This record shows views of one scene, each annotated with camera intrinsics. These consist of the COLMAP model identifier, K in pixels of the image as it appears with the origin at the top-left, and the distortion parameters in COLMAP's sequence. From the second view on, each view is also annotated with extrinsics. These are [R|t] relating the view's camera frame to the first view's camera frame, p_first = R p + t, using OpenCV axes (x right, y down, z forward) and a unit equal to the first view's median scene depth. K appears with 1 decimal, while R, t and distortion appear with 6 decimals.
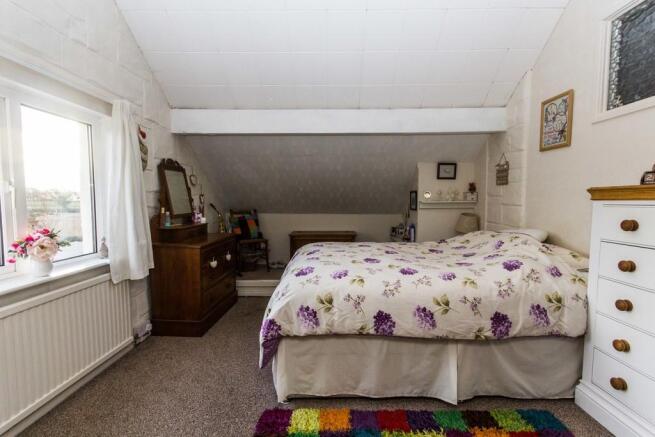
lens RADIAL K [[301.9, 0, 332.1], [0, 301.9, 218.4], [0, 0, 1]] dist [0.001613, 0.000311]
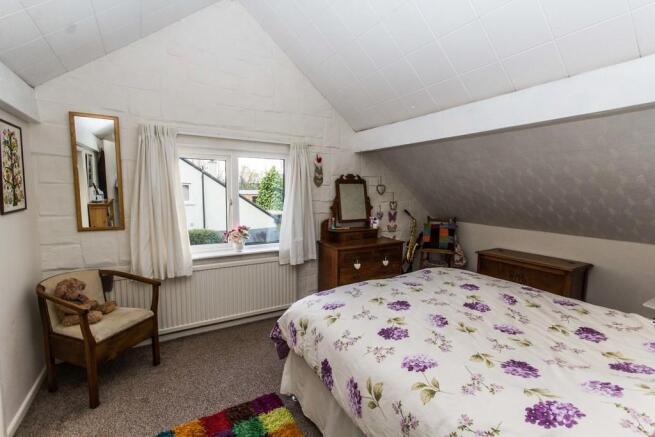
lens RADIAL K [[301.9, 0, 333.3], [0, 301.9, 220.4], [0, 0, 1]] dist [0.001613, 0.000311]
pose [[0.516780, 0.097259, -0.850576, 0.516904], [-0.065322, 0.995109, 0.074098, -0.099708], [0.853622, 0.017269, 0.520606, 0.314533]]
